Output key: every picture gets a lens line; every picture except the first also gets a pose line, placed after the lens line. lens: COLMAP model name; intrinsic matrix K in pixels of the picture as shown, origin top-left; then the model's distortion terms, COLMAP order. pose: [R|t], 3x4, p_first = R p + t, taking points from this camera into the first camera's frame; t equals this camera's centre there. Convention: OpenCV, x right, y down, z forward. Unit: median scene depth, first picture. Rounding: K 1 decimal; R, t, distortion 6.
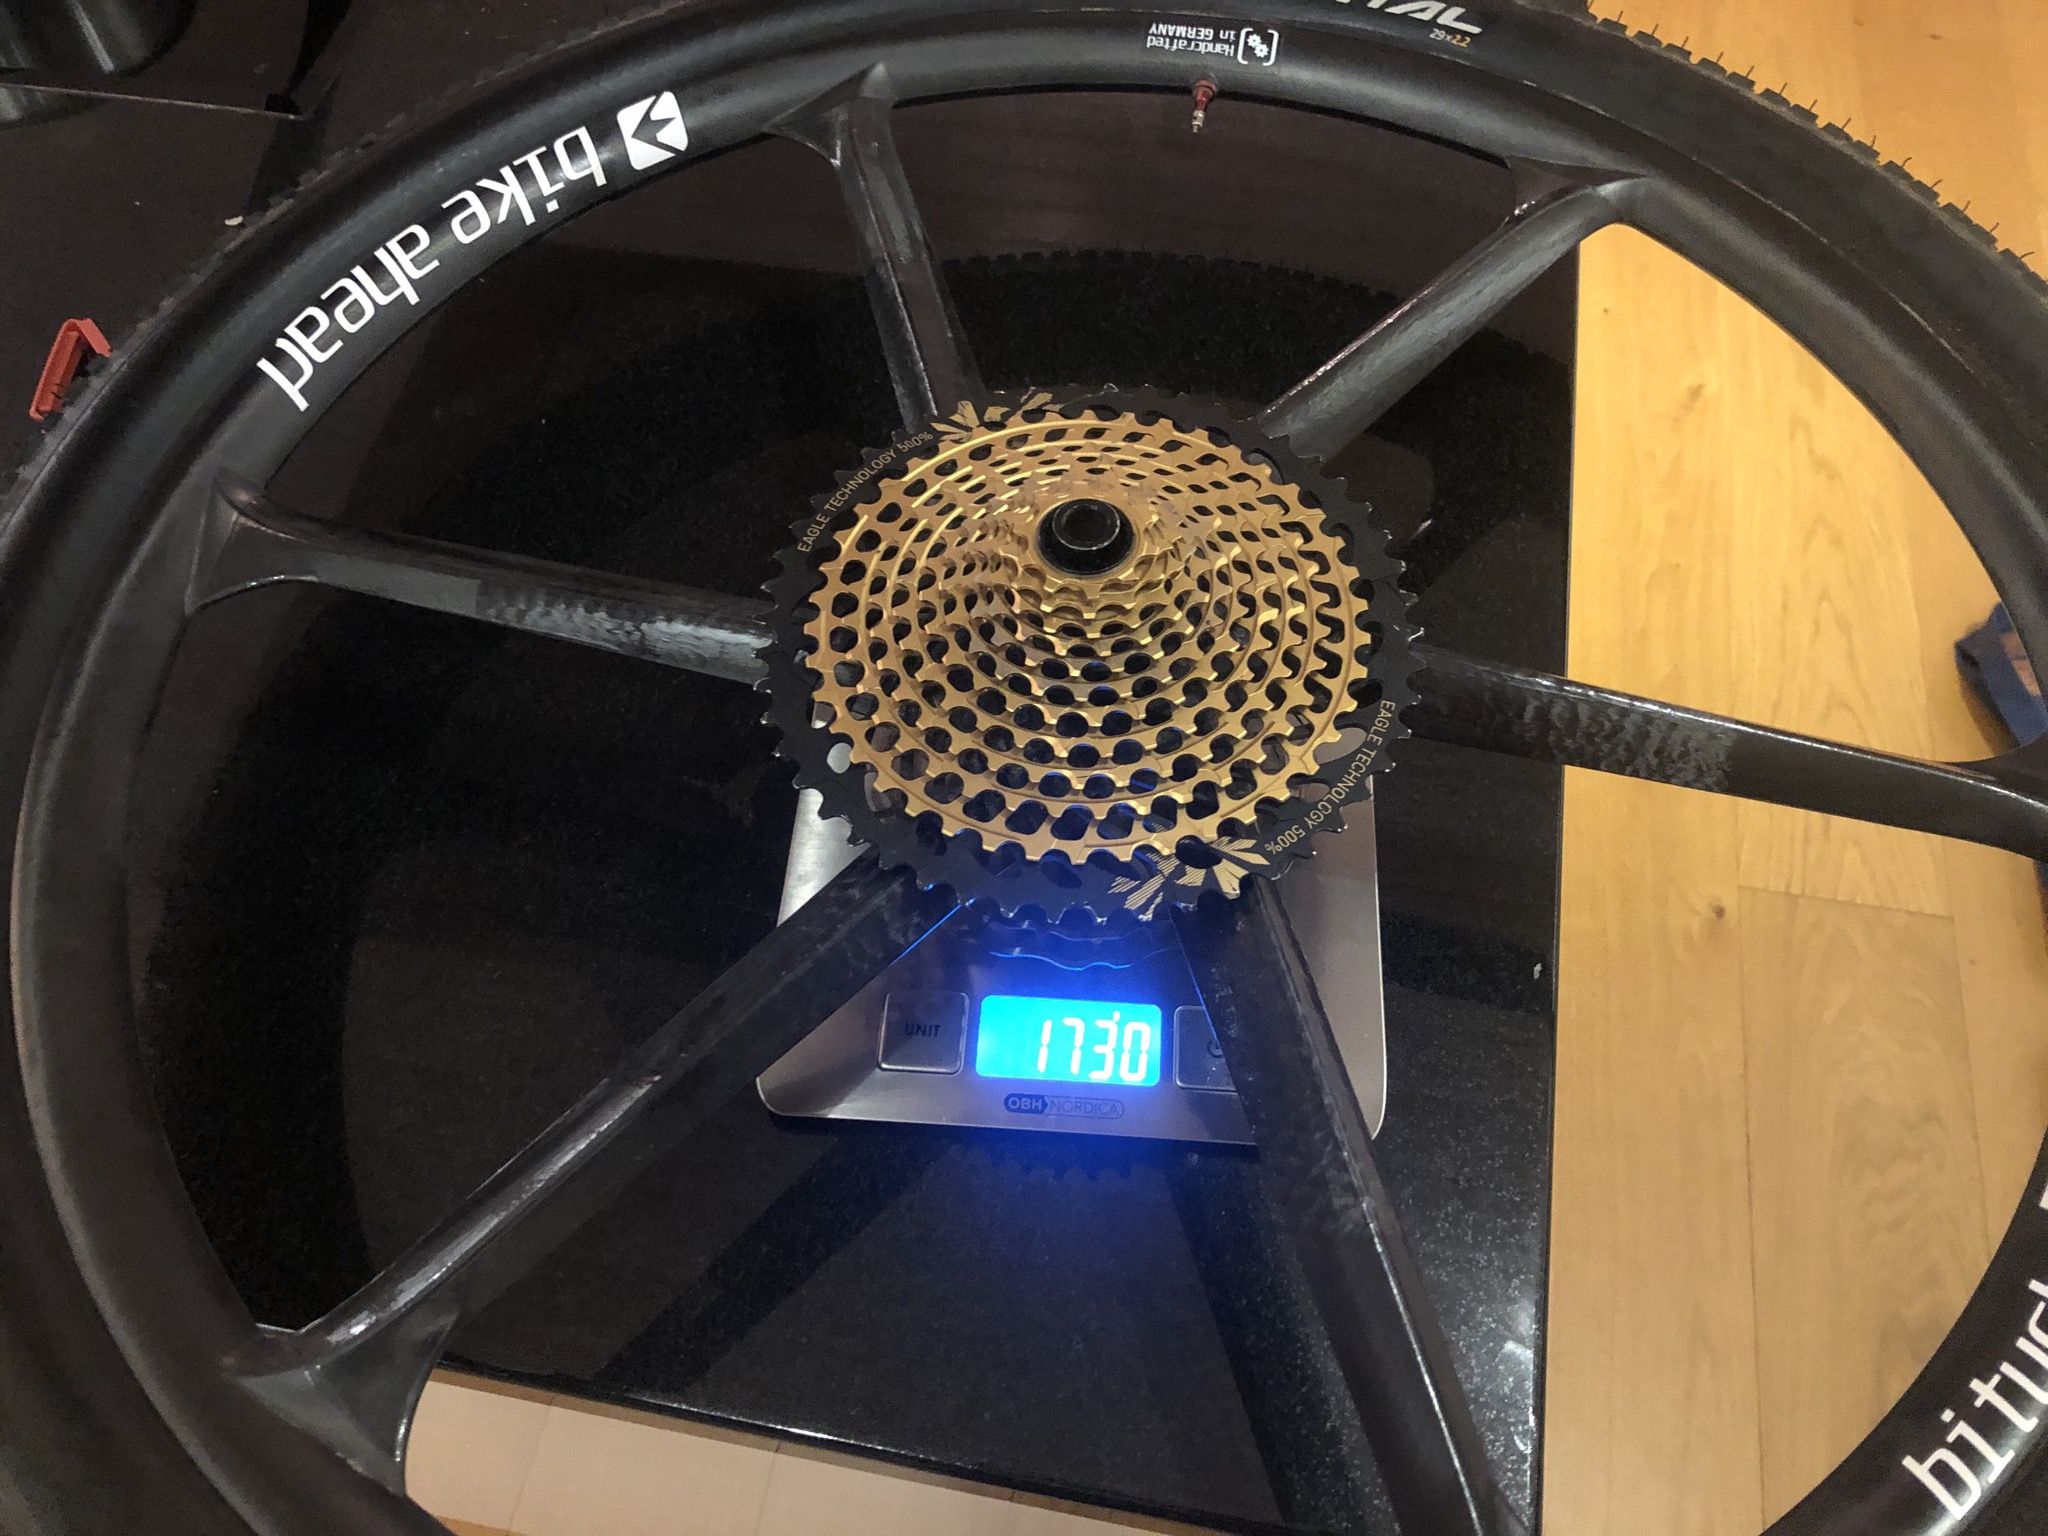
lens RADIAL K [[1684.4, 0, 1024.7], [0, 1684.4, 774.6], [0, 0, 1]] dist [0.061109, -0.015058]
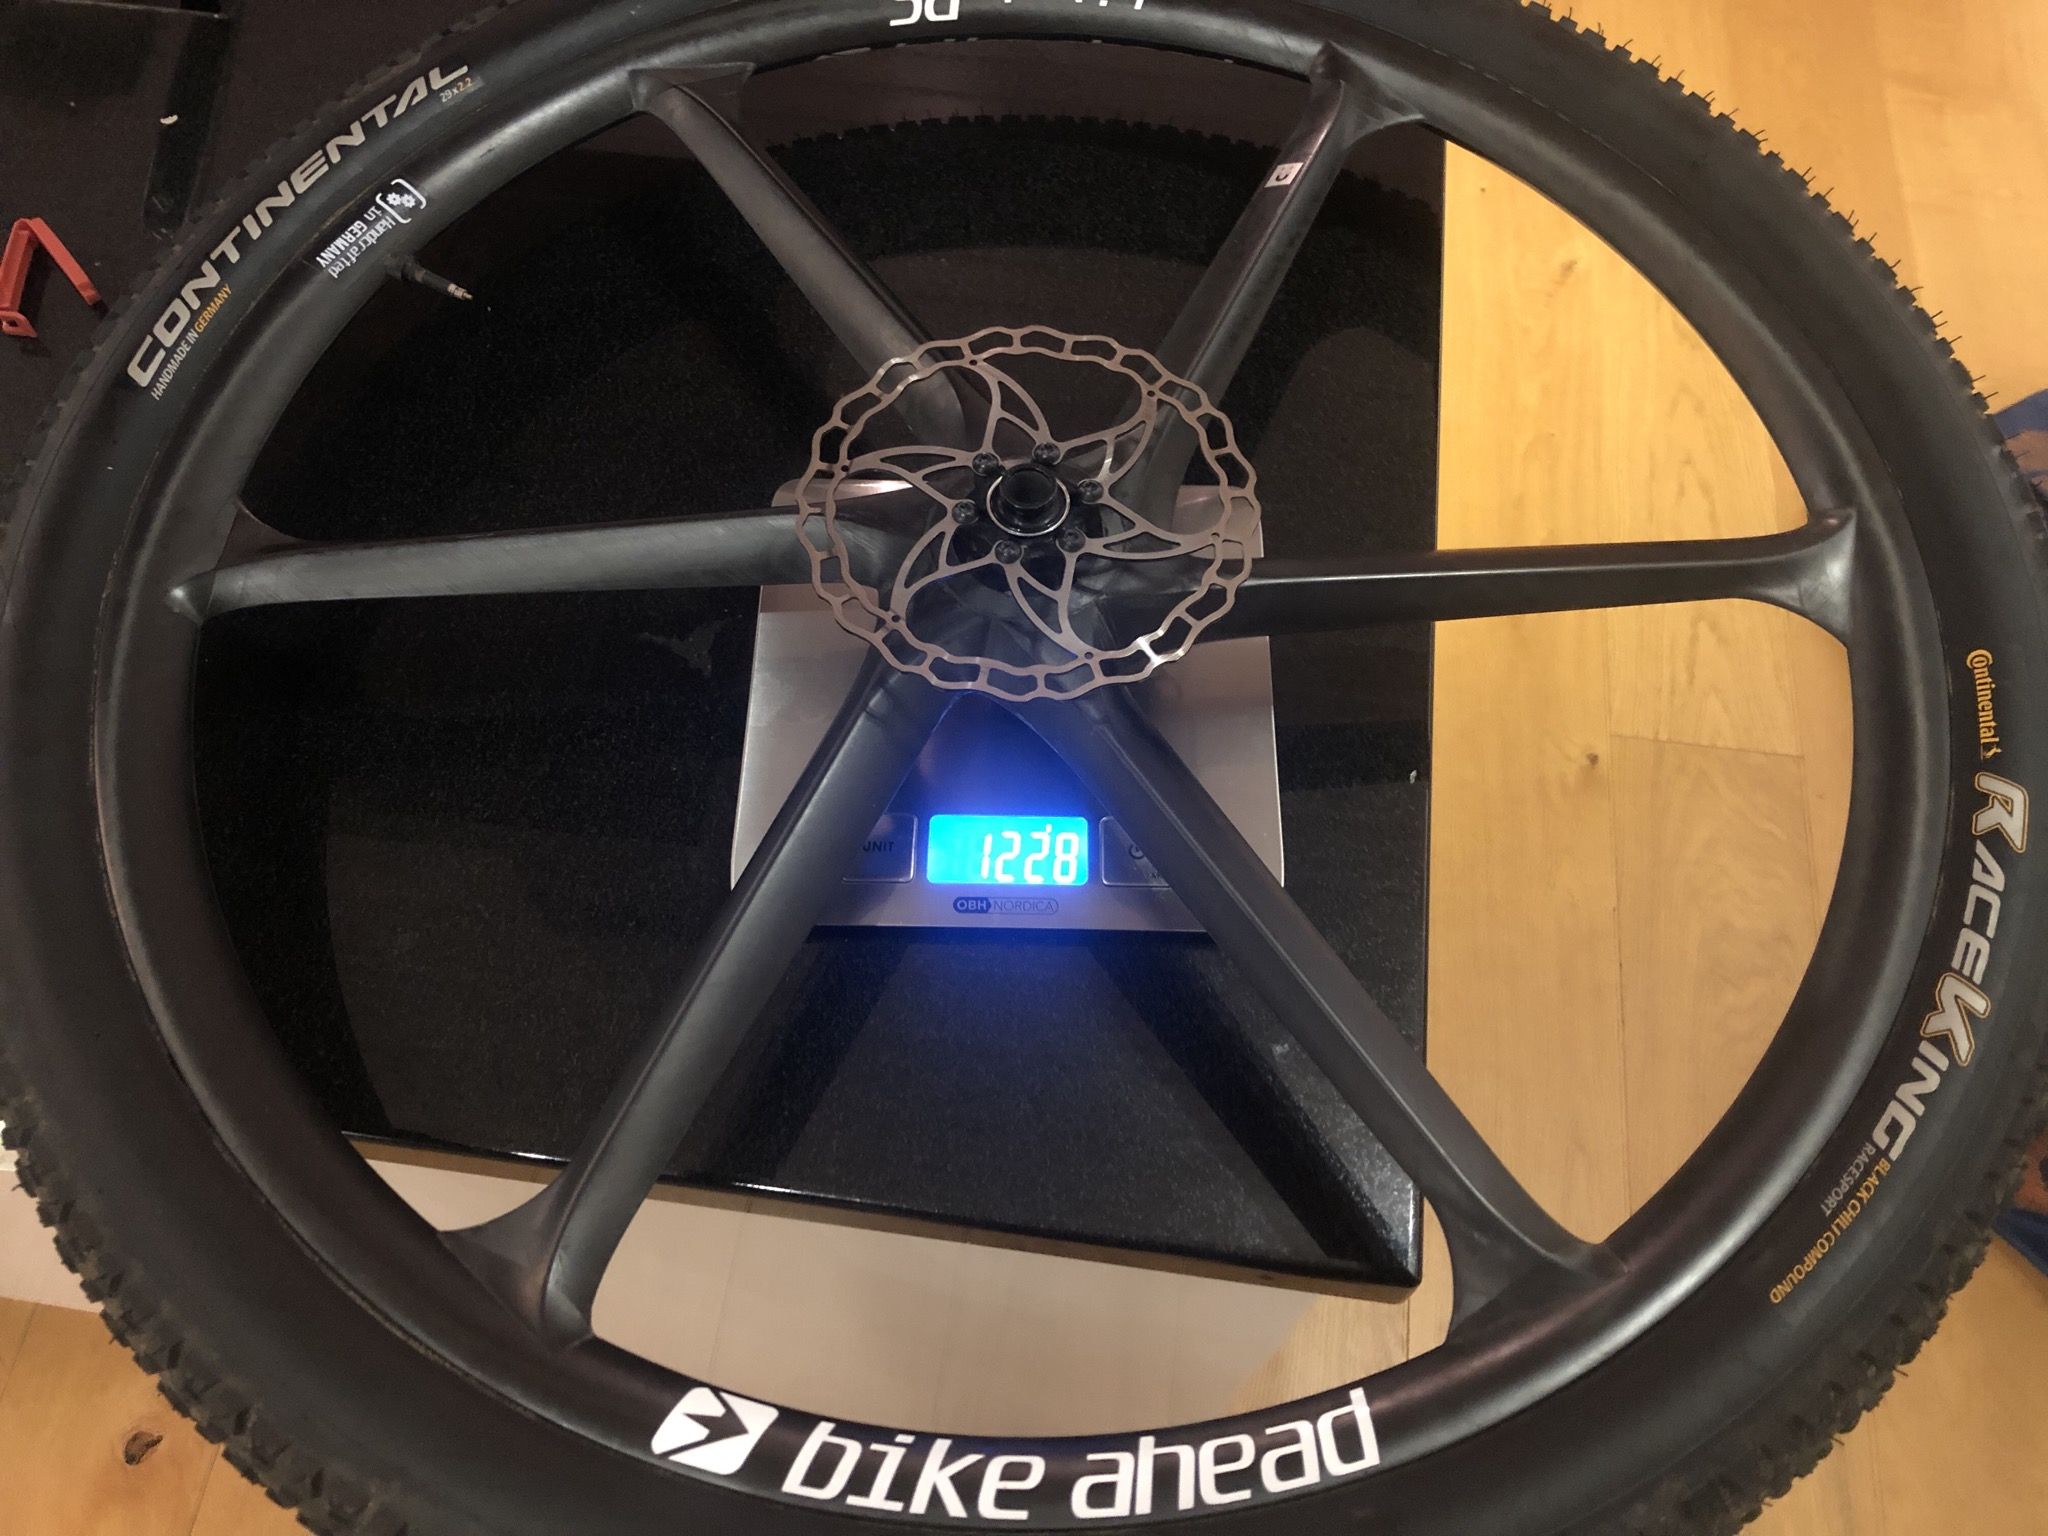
lens RADIAL K [[1684.4, 0, 1023.4], [0, 1684.4, 759.7], [0, 0, 1]] dist [0.061109, -0.015058]
pose [[0.997843, -0.035741, 0.055059, -0.017354], [0.032841, 0.998071, 0.052692, 0.027917], [-0.056836, -0.050770, 0.997092, -0.094504]]
